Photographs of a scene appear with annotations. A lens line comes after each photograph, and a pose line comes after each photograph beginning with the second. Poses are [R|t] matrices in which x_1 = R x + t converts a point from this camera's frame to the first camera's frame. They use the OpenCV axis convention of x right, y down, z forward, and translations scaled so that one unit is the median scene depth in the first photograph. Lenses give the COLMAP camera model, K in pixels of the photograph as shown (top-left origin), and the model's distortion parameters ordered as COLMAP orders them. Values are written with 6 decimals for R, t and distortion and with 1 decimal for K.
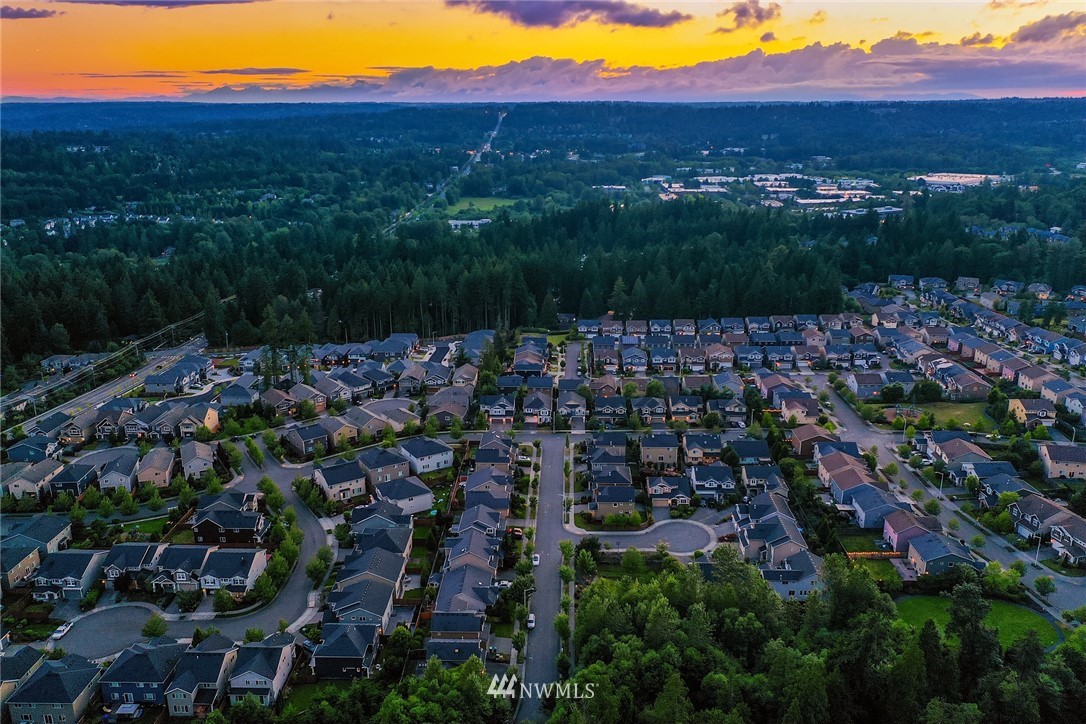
lens RADIAL K [[868.5, 0, 542.6], [0, 868.5, 341.1], [0, 0, 1]] dist [0.009818, 0.007513]
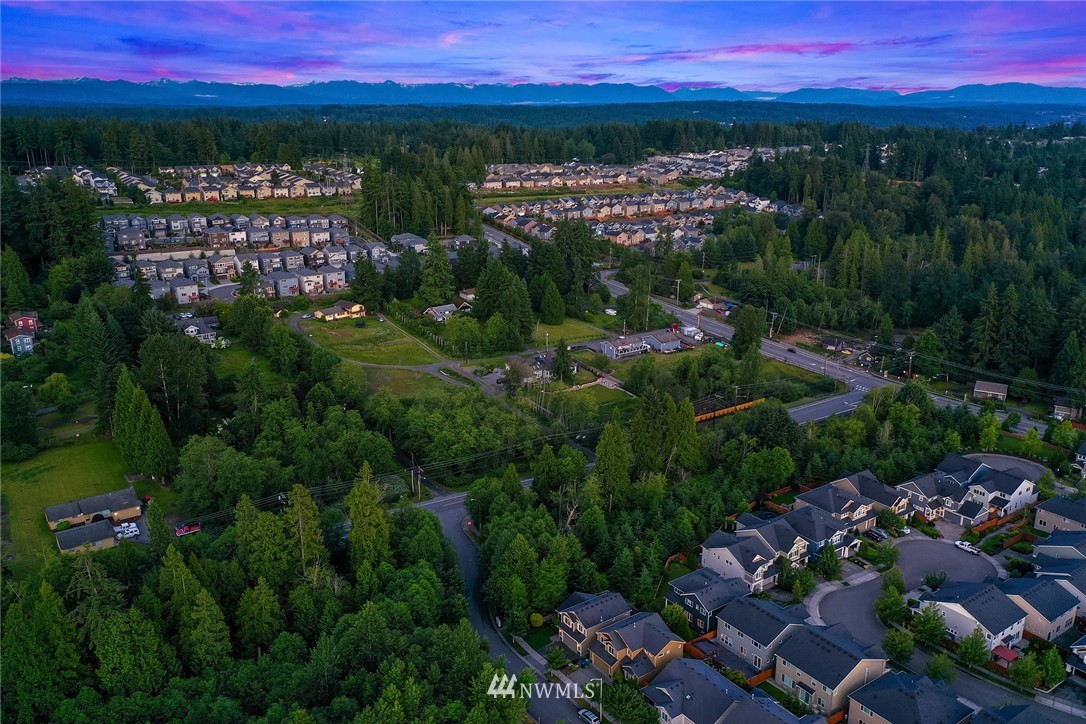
lens RADIAL K [[868.5, 0, 542.6], [0, 868.5, 341.1], [0, 0, 1]] dist [0.009818, 0.007513]
pose [[-0.804665, 0.161417, -0.571366, 0.260187], [-0.150040, 0.875816, 0.458731, -0.182243], [0.574459, 0.454852, -0.680519, 0.930730]]
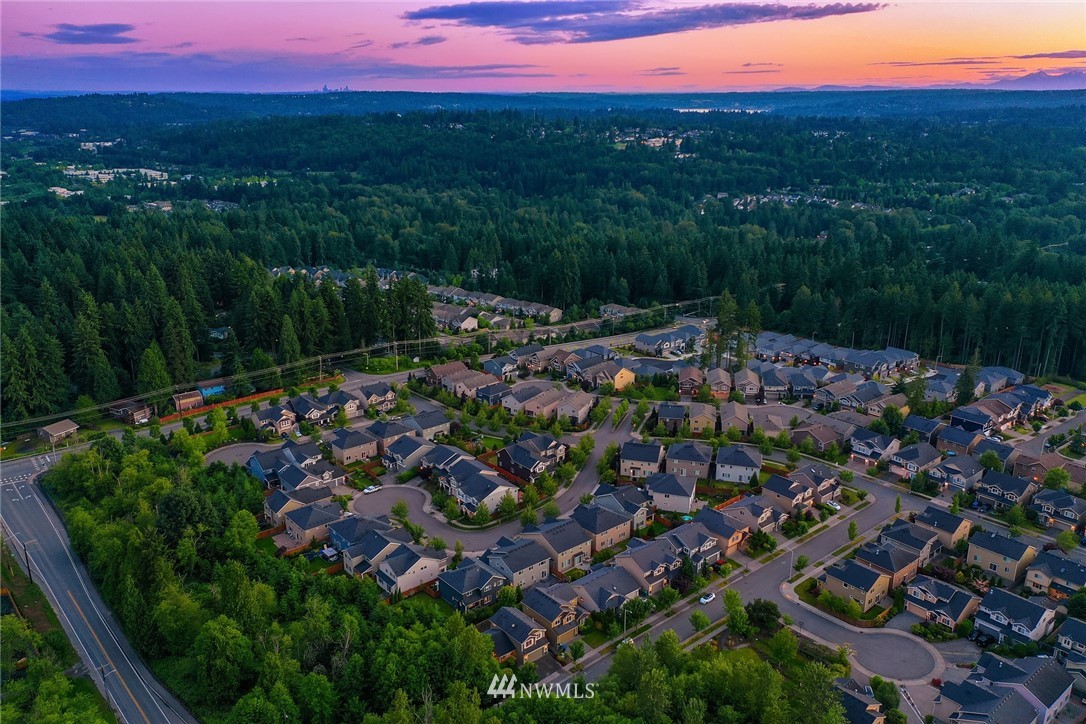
lens RADIAL K [[865.5, 0, 540.9], [0, 865.5, 336.9], [0, 0, 1]] dist [0.015405, 0.005606]
pose [[0.666498, 0.207312, -0.716102, 0.375006], [-0.200703, 0.974990, 0.095460, -0.052923], [0.717983, 0.080100, 0.691437, 0.181563]]
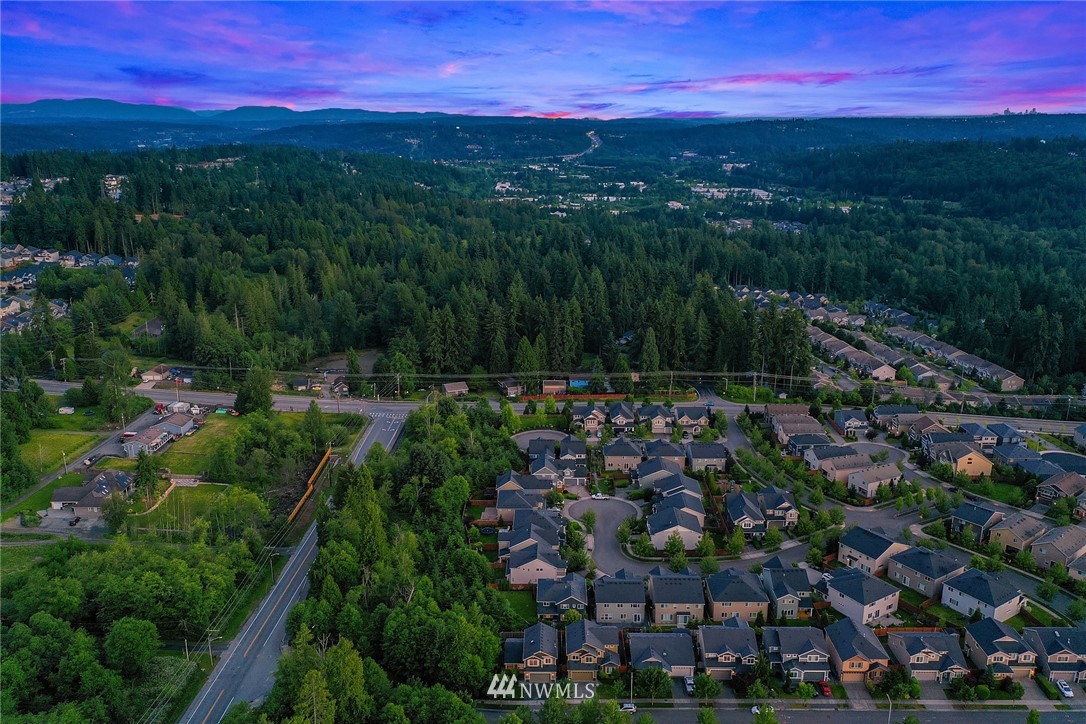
lens RADIAL K [[868.5, 0, 542.6], [0, 868.5, 341.1], [0, 0, 1]] dist [0.009818, 0.007513]
pose [[0.010976, 0.253060, -0.967388, 0.526207], [-0.260191, 0.934844, 0.241594, -0.153372], [0.965495, 0.249054, 0.076104, 0.536607]]
